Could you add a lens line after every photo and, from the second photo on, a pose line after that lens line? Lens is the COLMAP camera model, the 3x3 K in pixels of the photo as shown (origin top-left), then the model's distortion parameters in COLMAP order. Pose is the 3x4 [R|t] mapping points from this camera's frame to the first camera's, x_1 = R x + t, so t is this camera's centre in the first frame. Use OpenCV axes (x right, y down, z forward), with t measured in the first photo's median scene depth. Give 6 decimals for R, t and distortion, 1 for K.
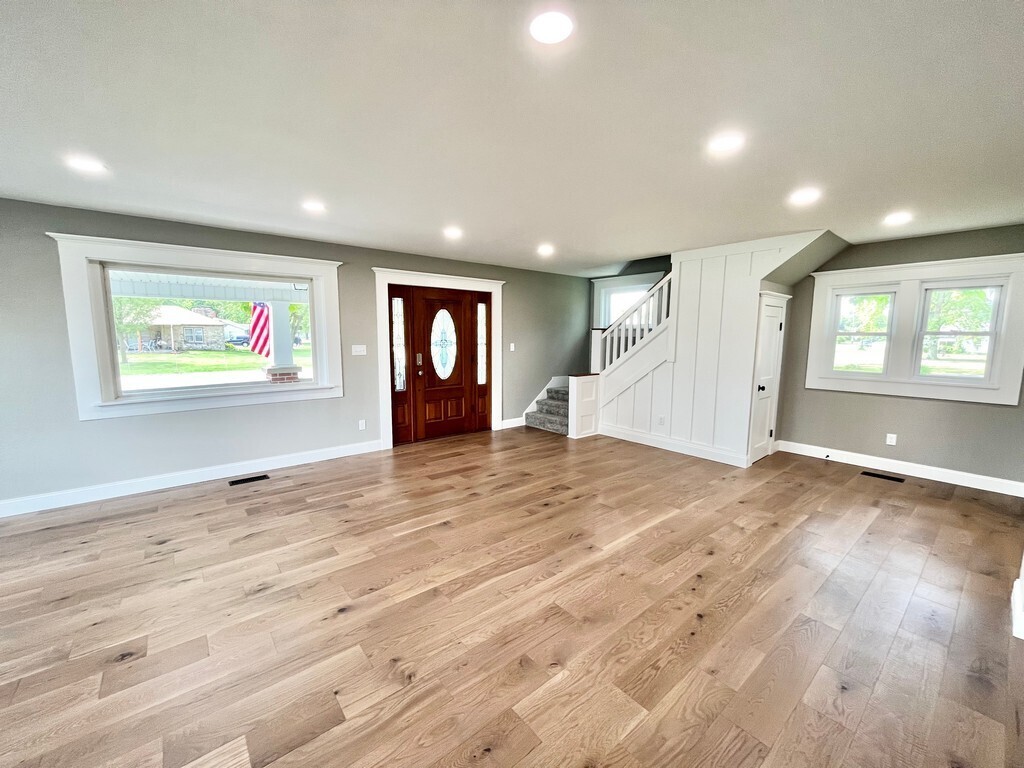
lens RADIAL K [[415.5, 0, 512.0], [0, 415.5, 384.3], [0, 0, 1]] dist [-0.002166, -0.000363]
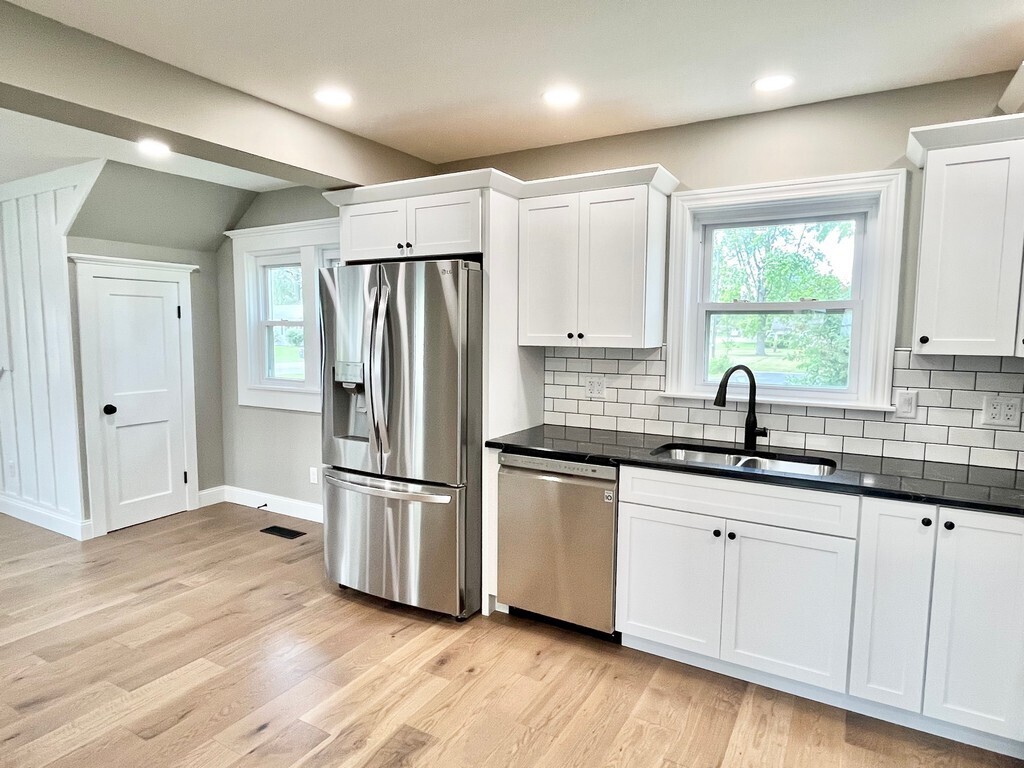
lens RADIAL K [[602.9, 0, 509.5], [0, 602.9, 387.4], [0, 0, 1]] dist [-0.002062, -0.000852]
pose [[0.938813, -0.033384, 0.342806, 0.919916], [0.039917, 0.999131, -0.012019, 0.011779], [-0.342107, 0.024968, 0.939329, -0.064824]]
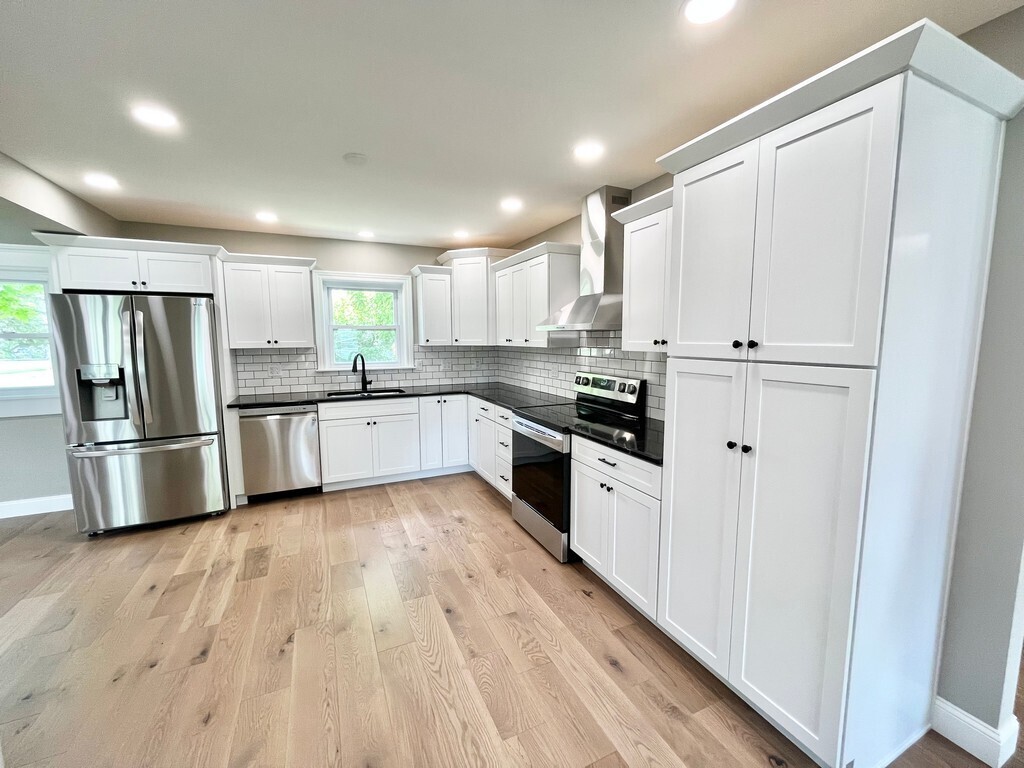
lens RADIAL K [[415.5, 0, 511.6], [0, 415.5, 383.7], [0, 0, 1]] dist [-0.002166, -0.000363]
pose [[0.250839, -0.114651, 0.961215, 0.499037], [0.121317, 0.988856, 0.086289, 0.020446], [-0.960397, 0.094967, 0.261953, -0.152431]]
